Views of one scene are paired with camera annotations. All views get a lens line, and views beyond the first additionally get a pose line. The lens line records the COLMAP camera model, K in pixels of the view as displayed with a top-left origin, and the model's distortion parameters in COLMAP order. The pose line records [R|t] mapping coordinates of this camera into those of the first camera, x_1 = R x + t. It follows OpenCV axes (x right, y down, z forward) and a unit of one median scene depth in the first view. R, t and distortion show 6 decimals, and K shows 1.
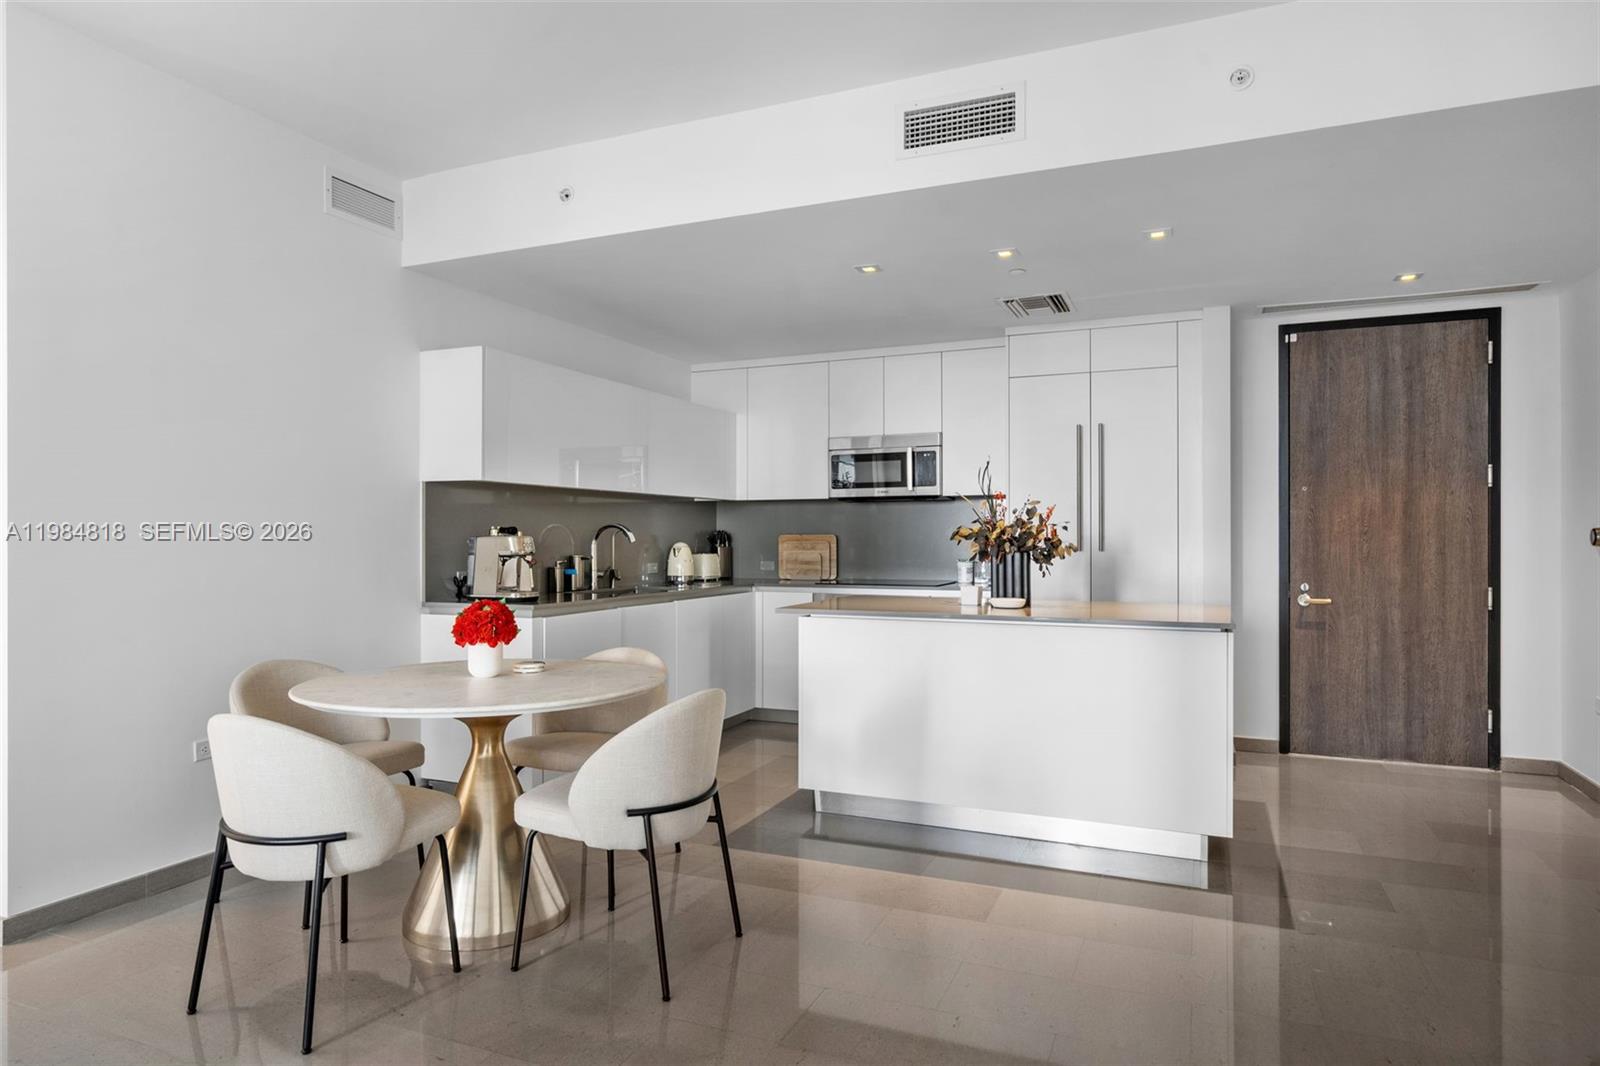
lens RADIAL K [[919.3, 0, 800.0], [0, 919.3, 533.0], [0, 0, 1]] dist [-0.001582, -0.000491]
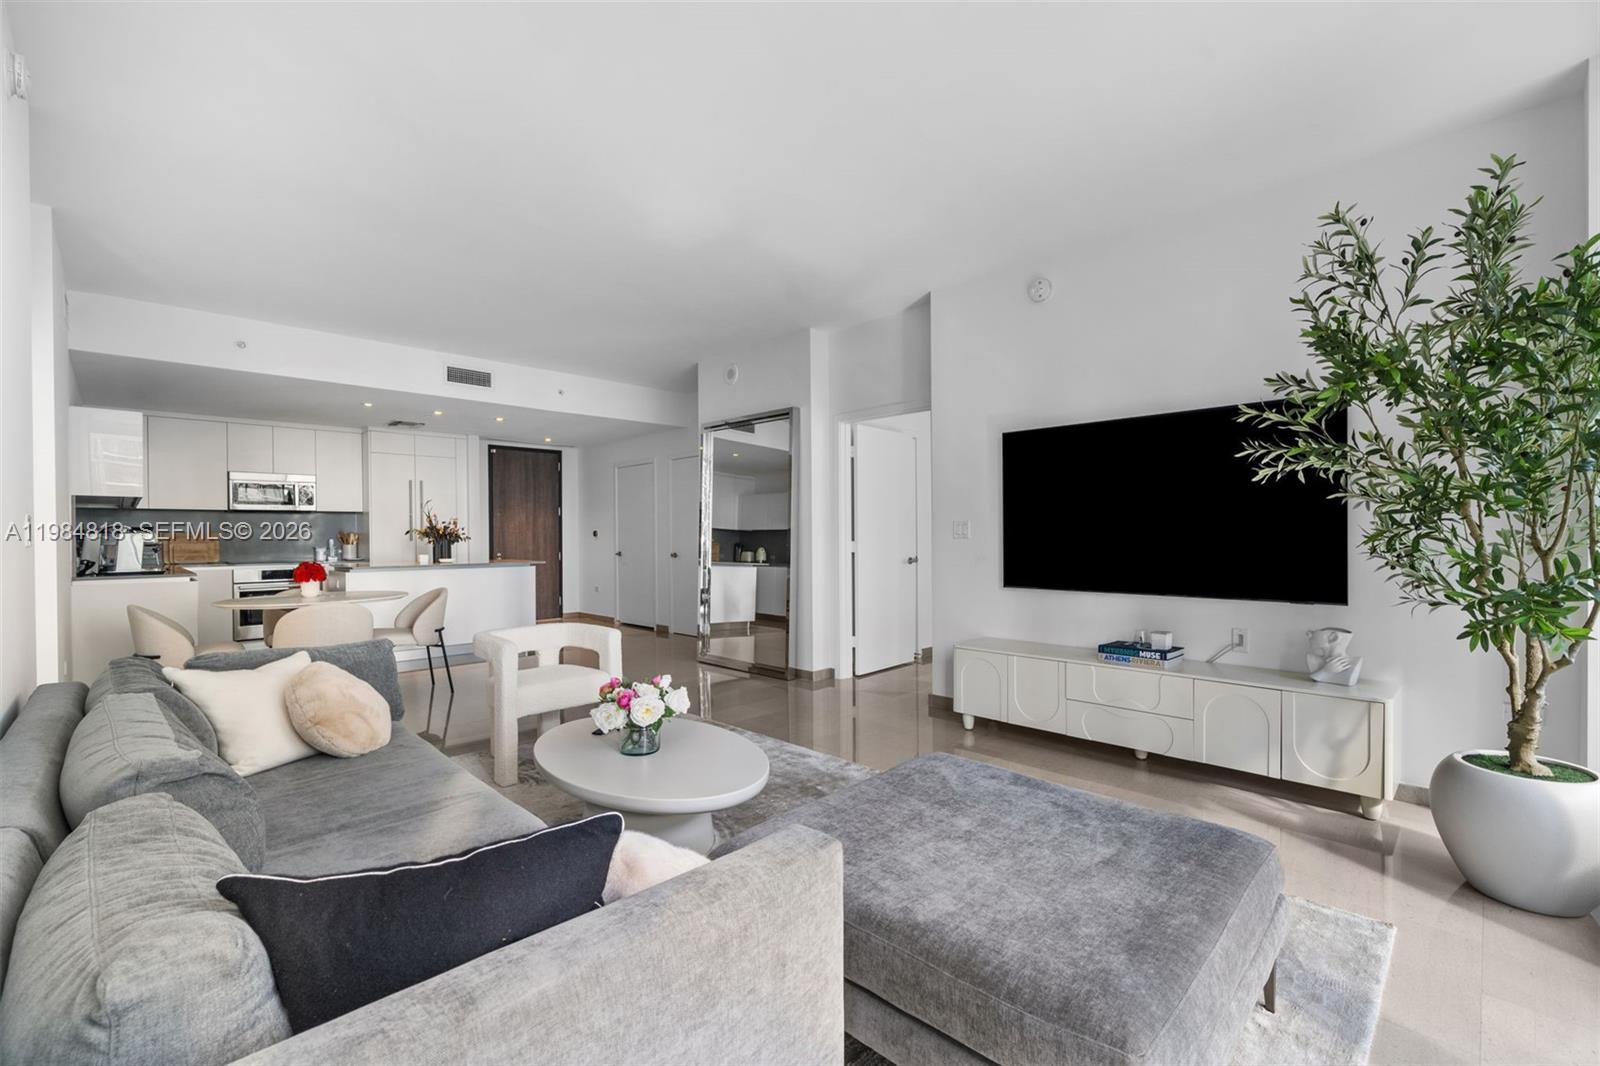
lens RADIAL K [[680.1, 0, 800.0], [0, 680.1, 533.0], [0, 0, 1]] dist [0.001896, 0.000148]
pose [[0.367726, 0.003921, 0.929926, -0.831567], [0.003996, 0.999975, -0.005797, 0.015339], [-0.929926, 0.005848, 0.367701, -0.396049]]
